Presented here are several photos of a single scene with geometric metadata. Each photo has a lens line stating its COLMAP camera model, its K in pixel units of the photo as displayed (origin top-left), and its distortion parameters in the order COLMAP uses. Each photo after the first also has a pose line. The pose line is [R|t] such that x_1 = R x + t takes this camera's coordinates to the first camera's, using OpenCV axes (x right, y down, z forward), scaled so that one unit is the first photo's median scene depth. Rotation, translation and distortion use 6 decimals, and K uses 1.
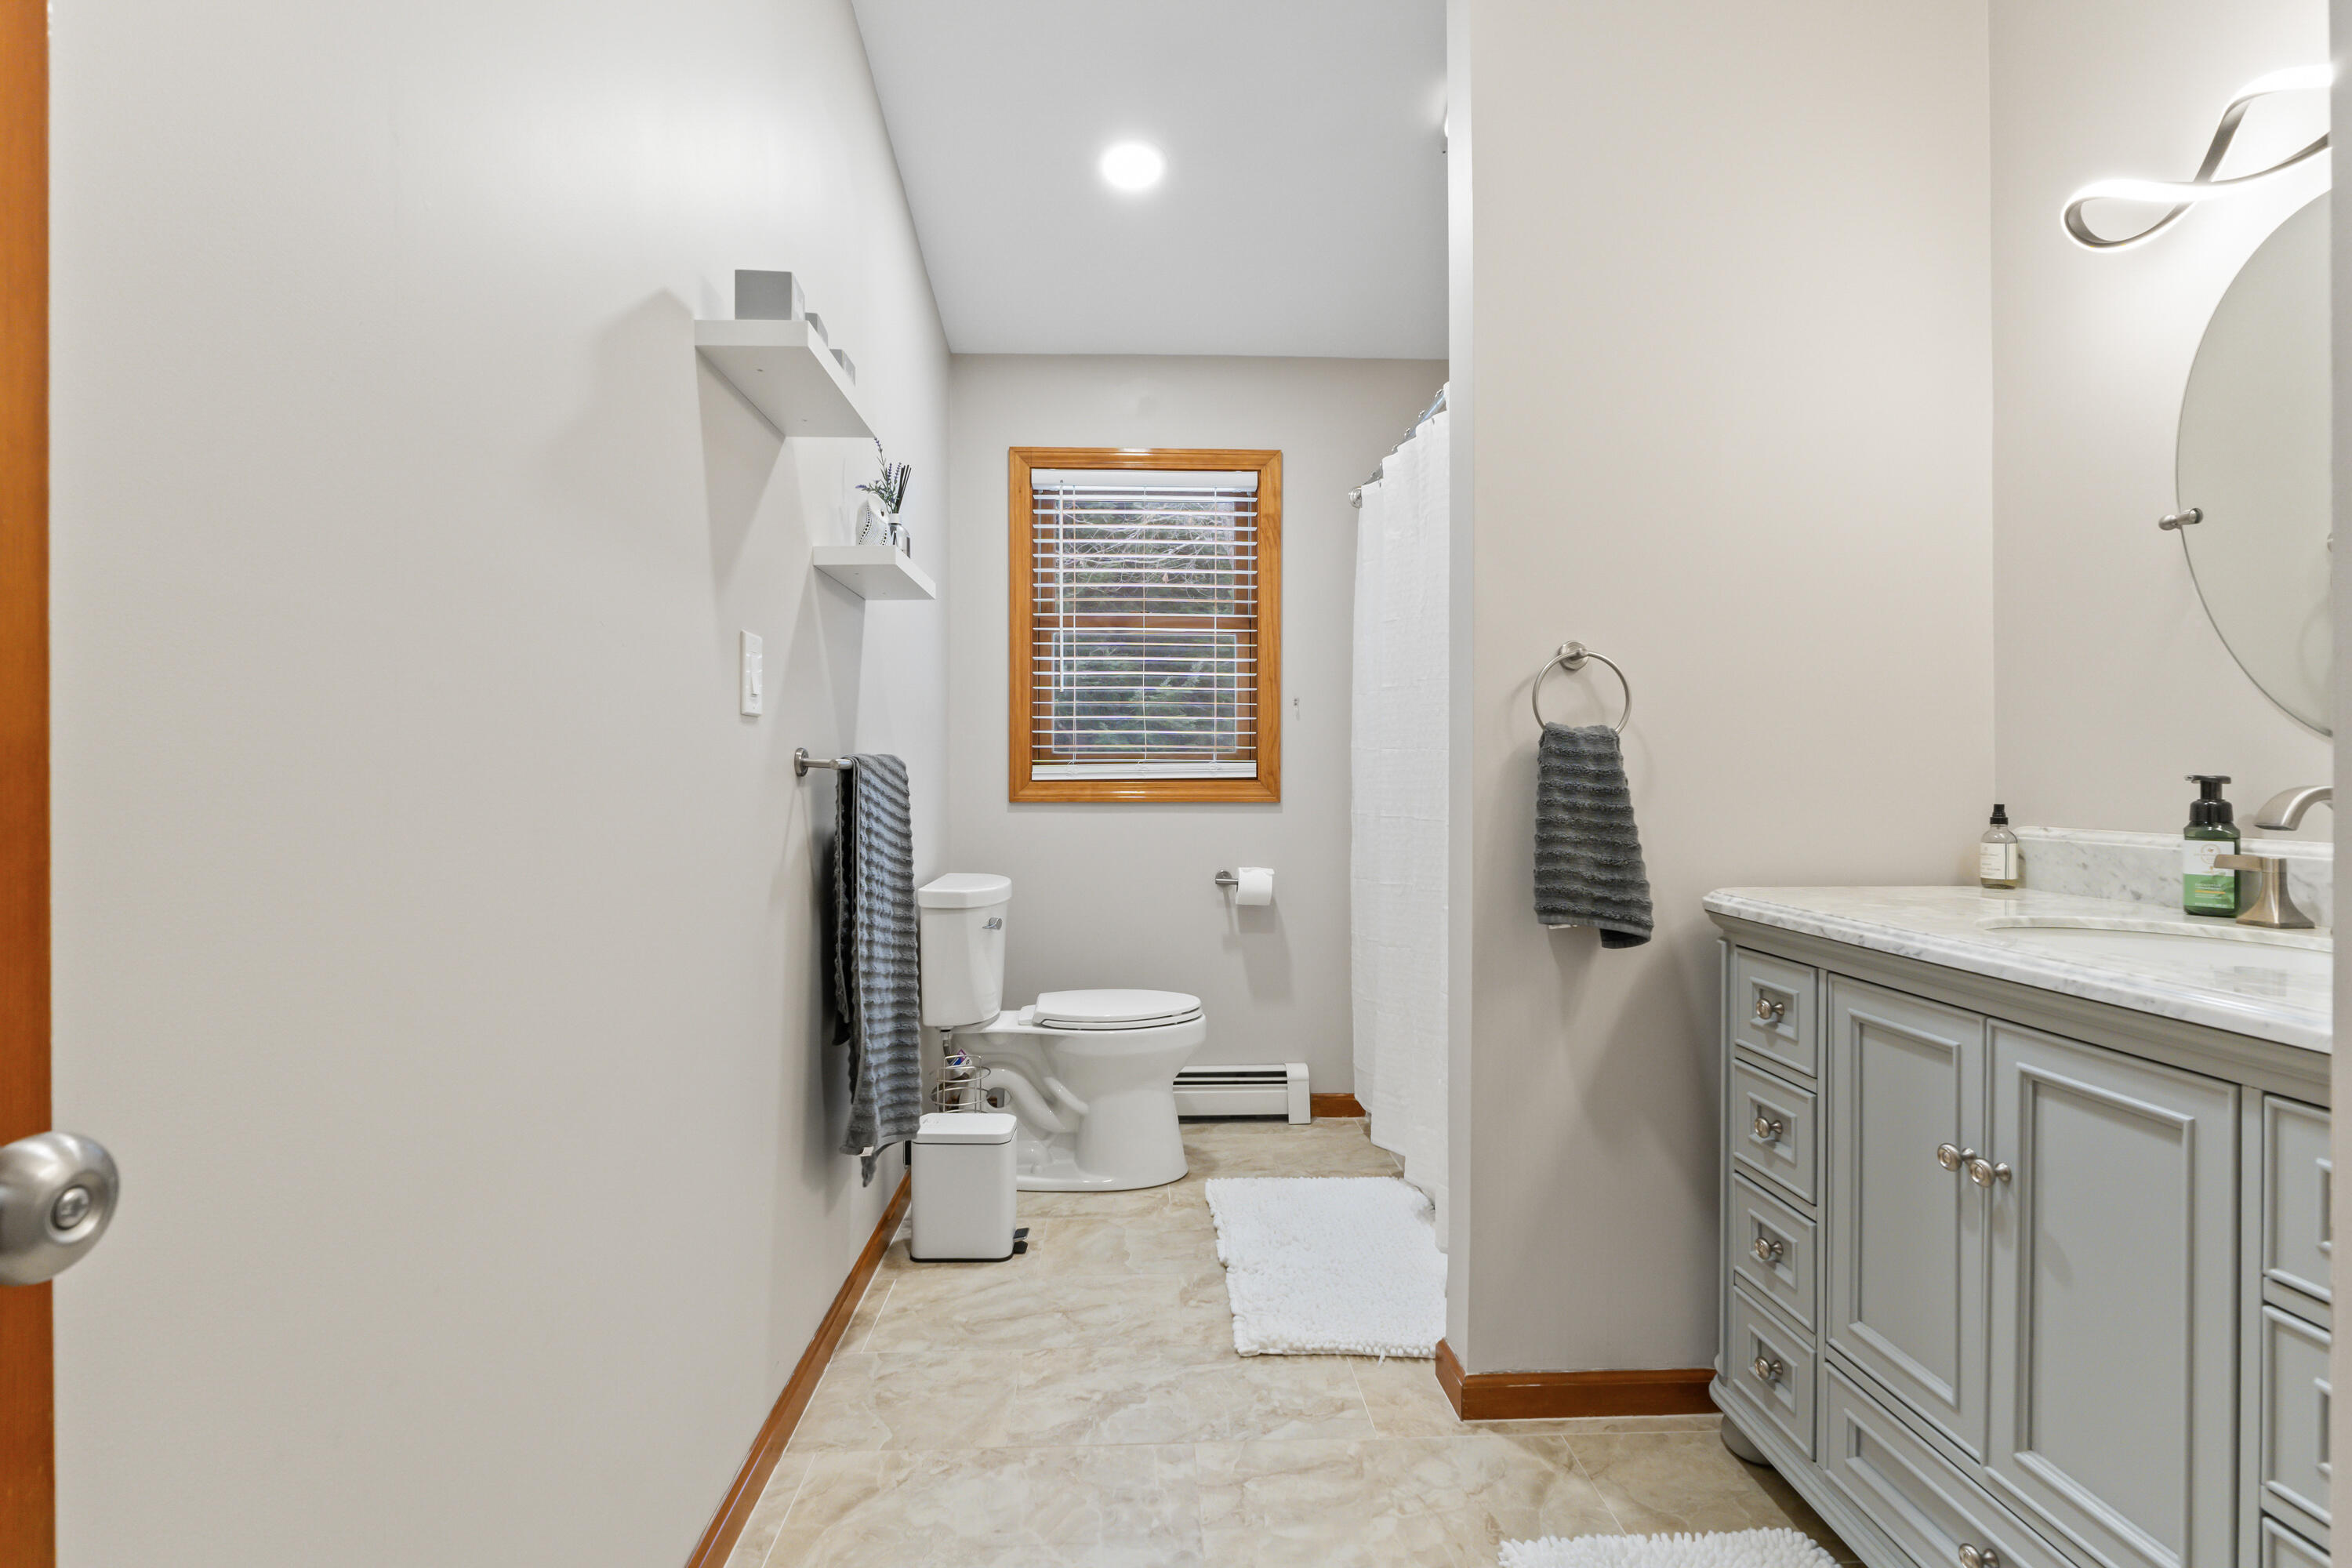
lens RADIAL K [[1087.0, 0, 1172.8], [0, 1087.0, 783.3], [0, 0, 1]] dist [0.001411, 0.000204]
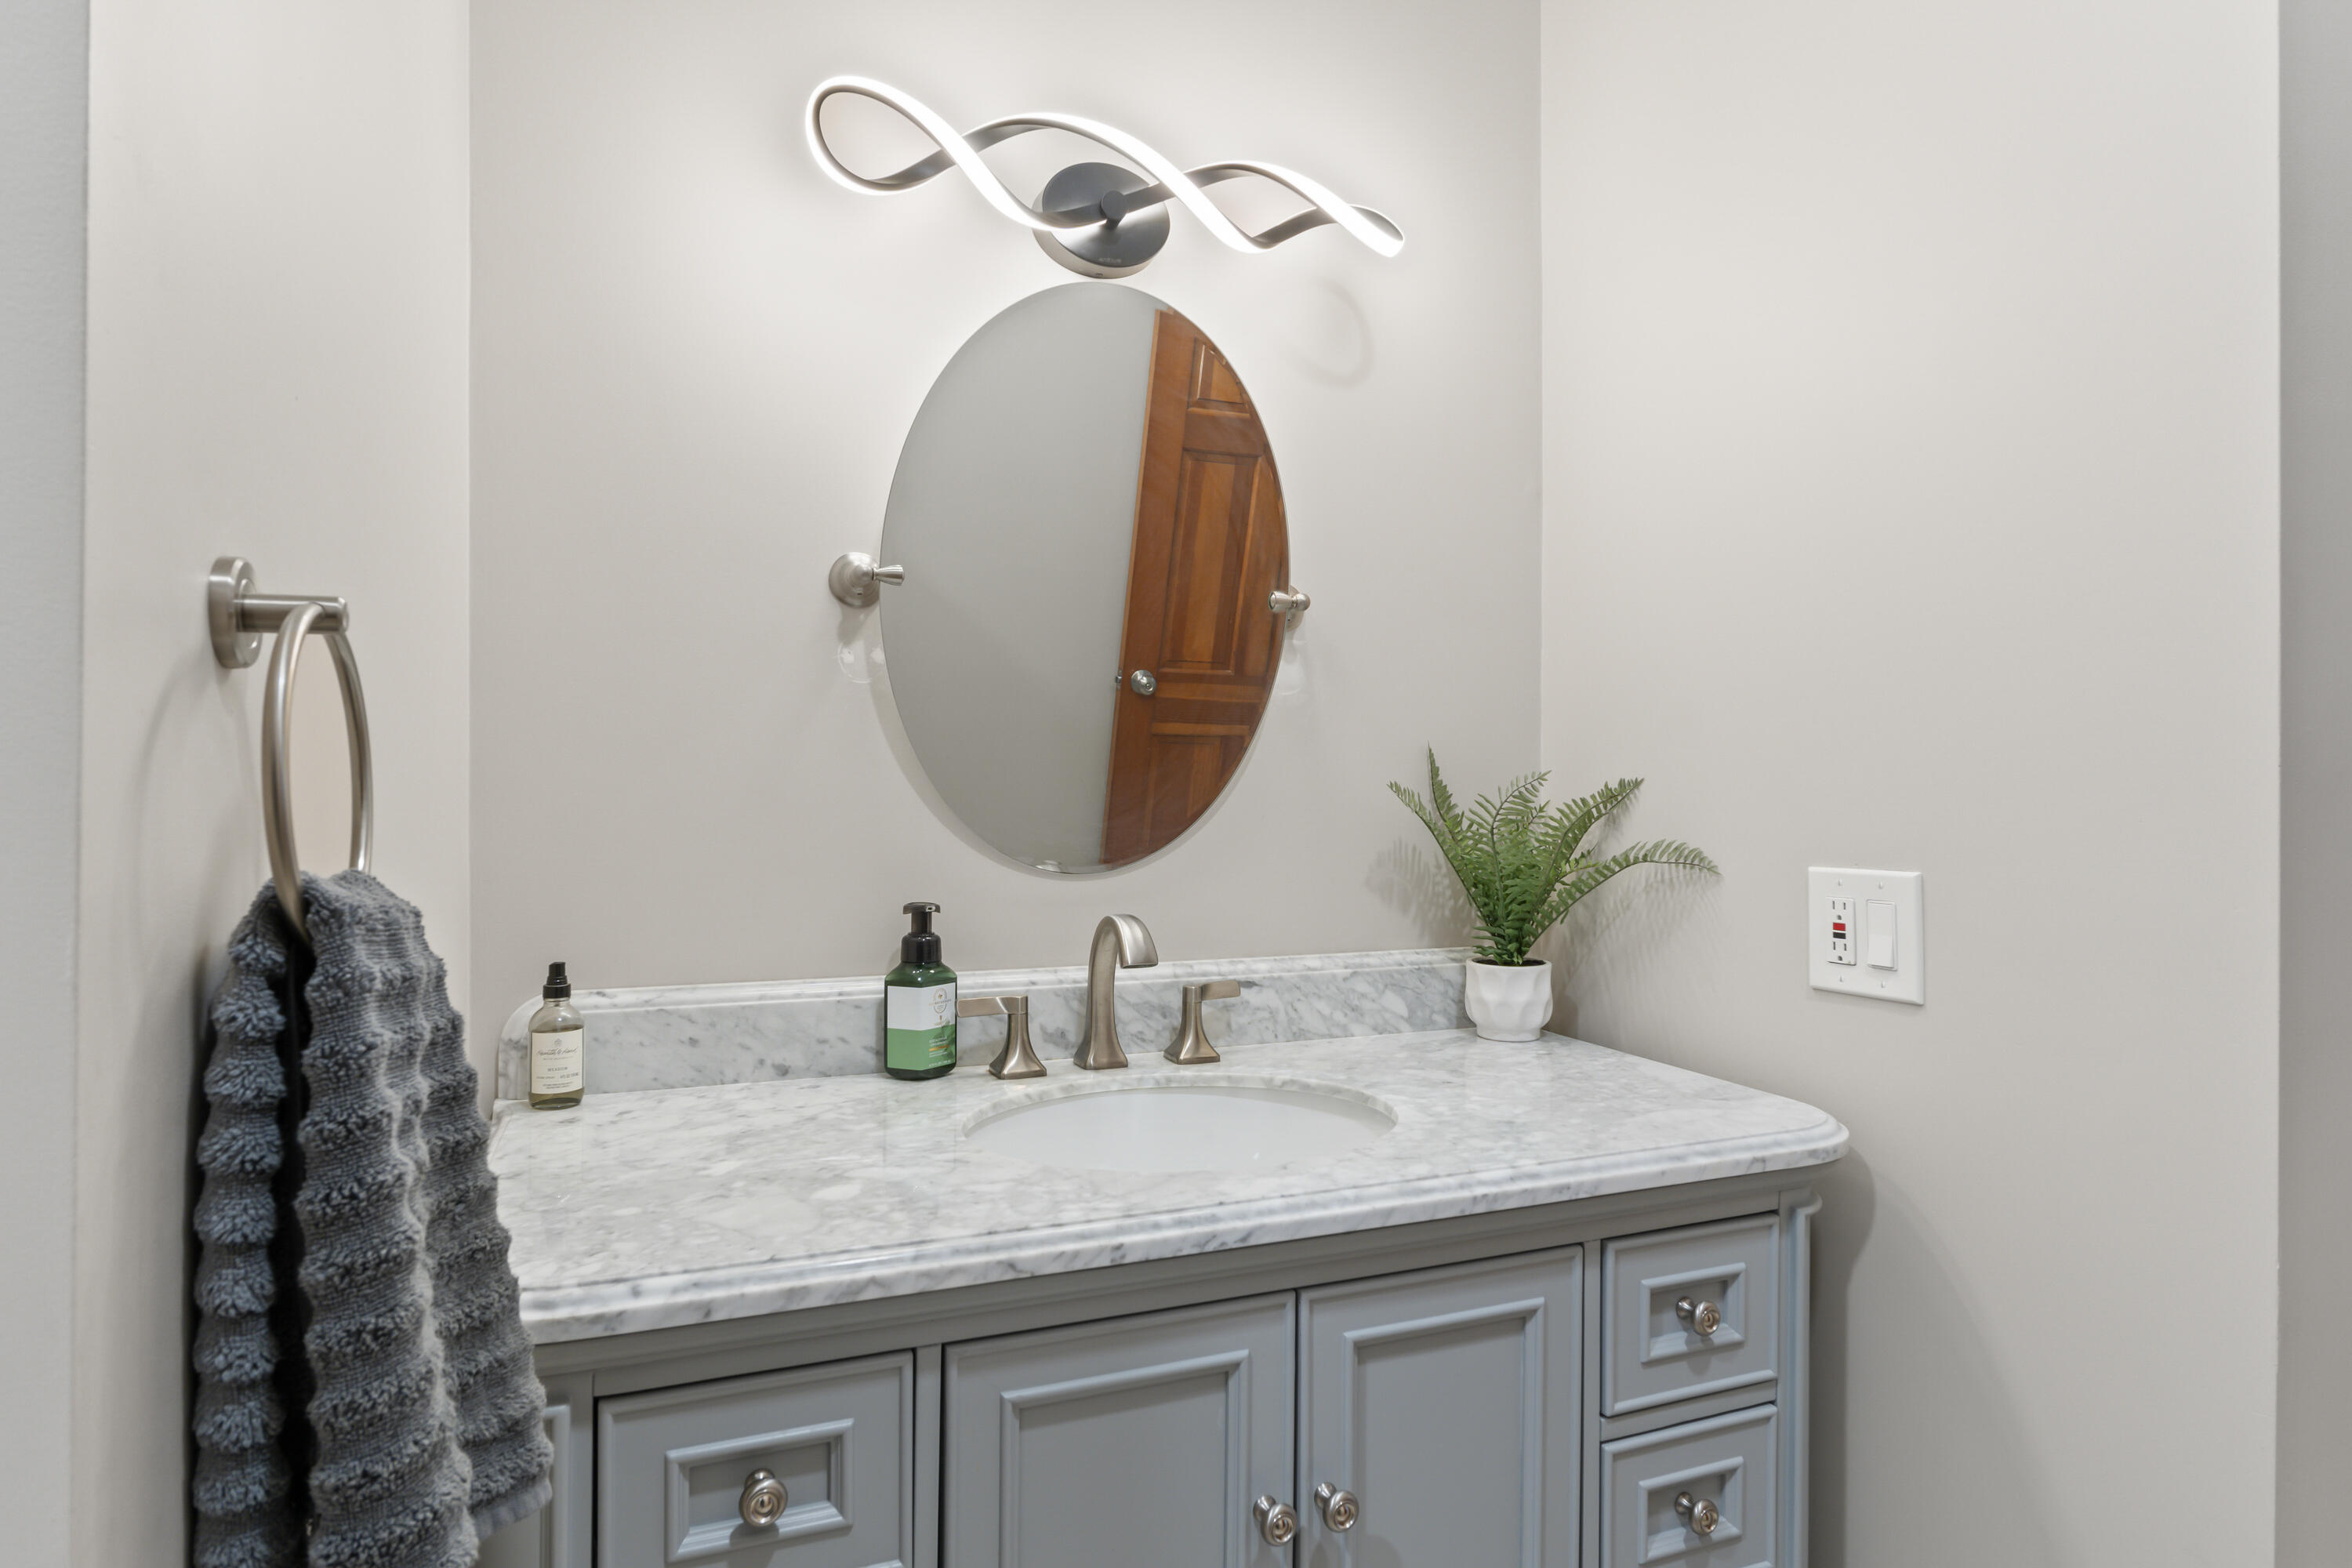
lens RADIAL K [[1240.1, 0, 1173.4], [0, 1240.1, 787.6], [0, 0, 1]] dist [-0.000004, -0.000119]
pose [[-0.312966, 0.007697, 0.949733, 0.014713], [0.006148, 0.999963, -0.006078, -0.081752], [-0.949745, 0.003937, -0.313001, 1.043164]]
